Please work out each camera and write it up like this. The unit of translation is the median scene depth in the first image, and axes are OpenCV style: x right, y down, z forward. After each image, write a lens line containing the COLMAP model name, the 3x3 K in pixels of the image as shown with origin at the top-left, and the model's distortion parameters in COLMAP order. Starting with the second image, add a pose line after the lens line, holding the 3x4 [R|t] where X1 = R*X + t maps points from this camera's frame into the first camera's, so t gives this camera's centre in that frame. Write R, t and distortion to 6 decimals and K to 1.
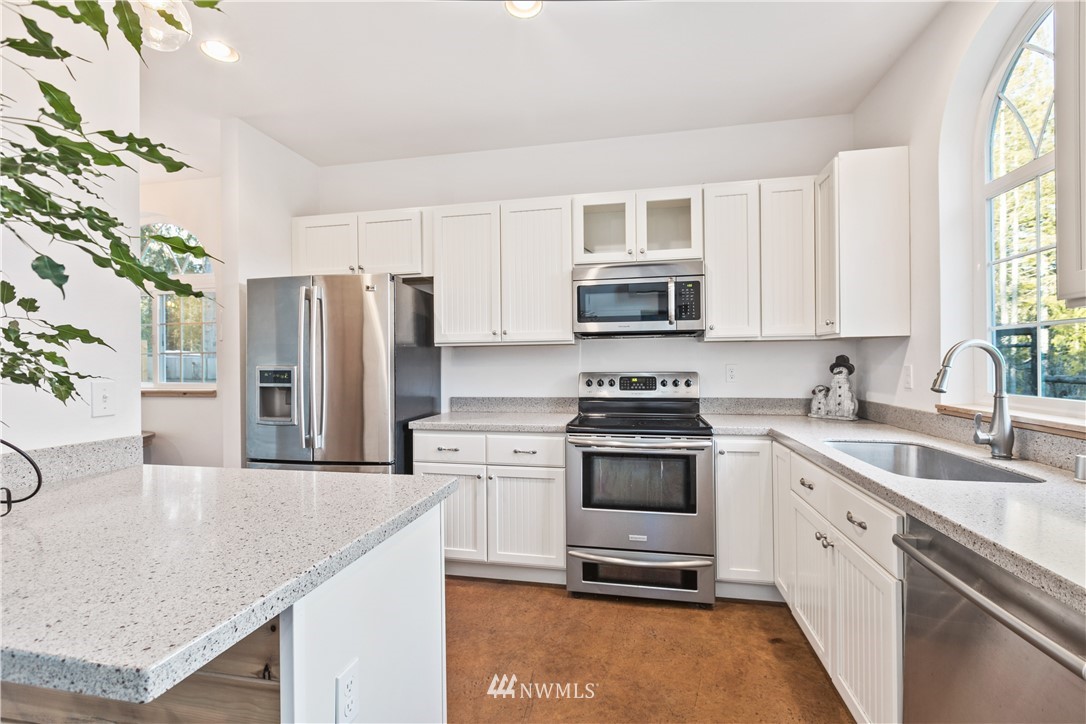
lens RADIAL K [[485.0, 0, 543.8], [0, 485.0, 359.7], [0, 0, 1]] dist [-0.001765, 0.000738]
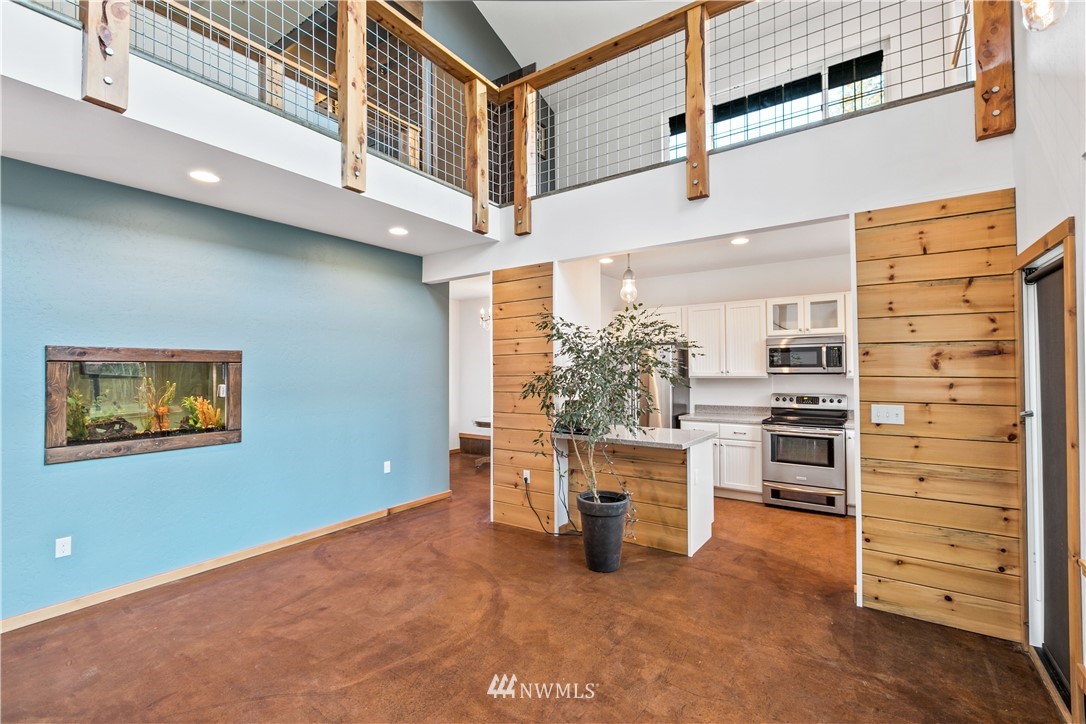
lens RADIAL K [[485.0, 0, 542.9], [0, 485.0, 362.7], [0, 0, 1]] dist [-0.001765, 0.000738]
pose [[0.917390, -0.002950, -0.397978, 0.011642], [-0.001297, 0.999945, -0.010402, -0.075417], [0.397987, 0.010059, 0.917336, -1.106297]]
